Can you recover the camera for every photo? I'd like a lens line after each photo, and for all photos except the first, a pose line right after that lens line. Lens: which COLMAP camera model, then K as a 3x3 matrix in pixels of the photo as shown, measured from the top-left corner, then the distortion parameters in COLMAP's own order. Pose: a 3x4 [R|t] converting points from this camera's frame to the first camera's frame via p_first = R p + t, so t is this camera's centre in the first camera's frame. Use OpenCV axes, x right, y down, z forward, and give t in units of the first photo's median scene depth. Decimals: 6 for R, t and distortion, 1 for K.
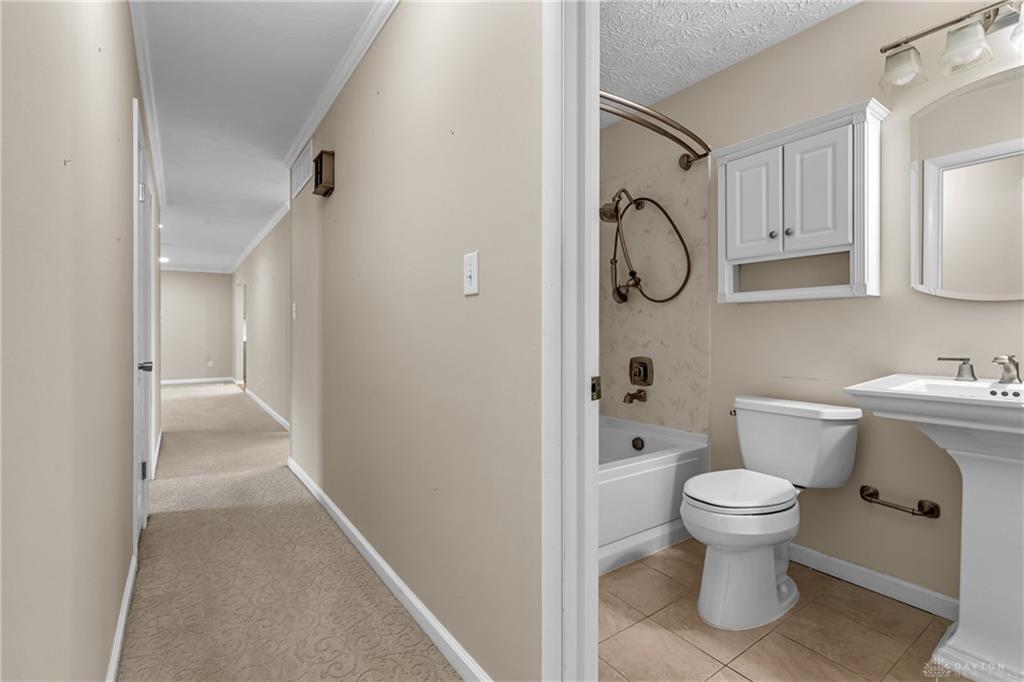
lens RADIAL K [[456.2, 0, 507.6], [0, 456.2, 330.6], [0, 0, 1]] dist [0.002157, -0.001447]
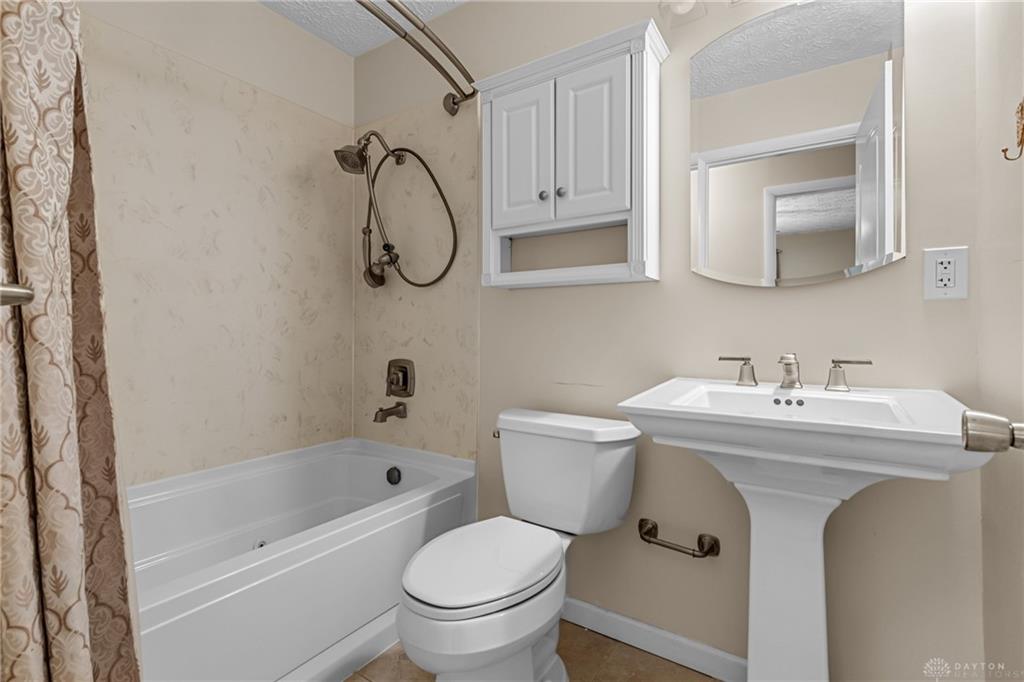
lens RADIAL K [[456.2, 0, 508.0], [0, 456.2, 320.3], [0, 0, 1]] dist [0.002157, -0.001447]
pose [[0.931379, 0.014780, 0.363752, 0.259063], [-0.007291, 0.999732, -0.021952, 0.013012], [-0.363979, 0.017793, 0.931237, 0.327353]]
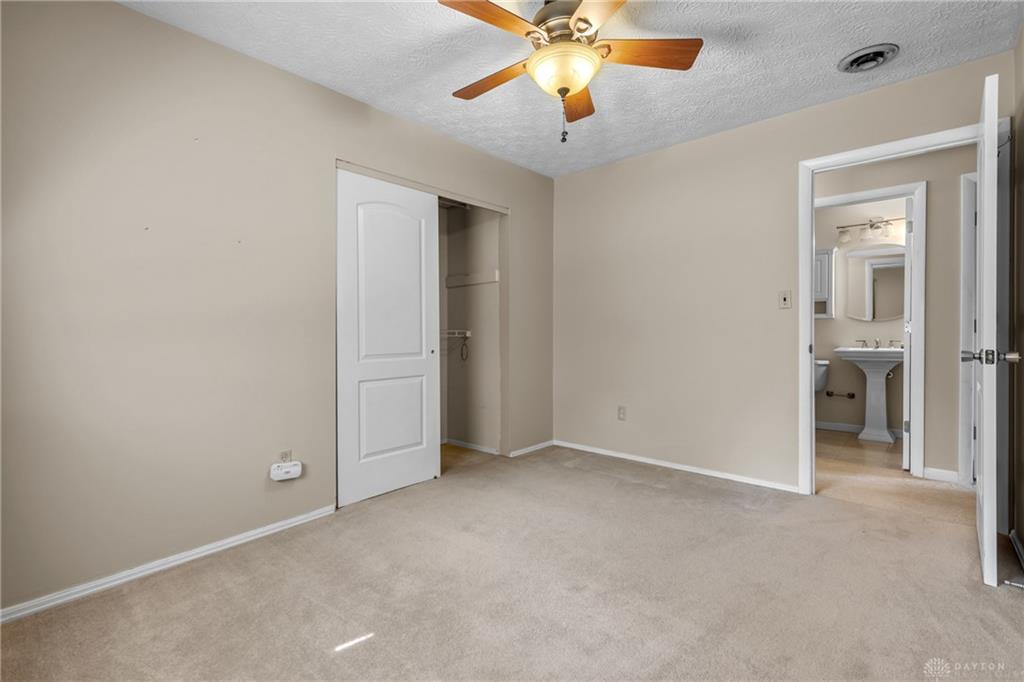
lens RADIAL K [[456.2, 0, 508.3], [0, 456.2, 333.7], [0, 0, 1]] dist [0.002157, -0.001447]
pose [[0.973253, 0.001821, 0.229727, -1.528323], [-0.001823, 0.999998, -0.000204, 0.017663], [-0.229727, -0.000220, 0.973255, -1.068698]]
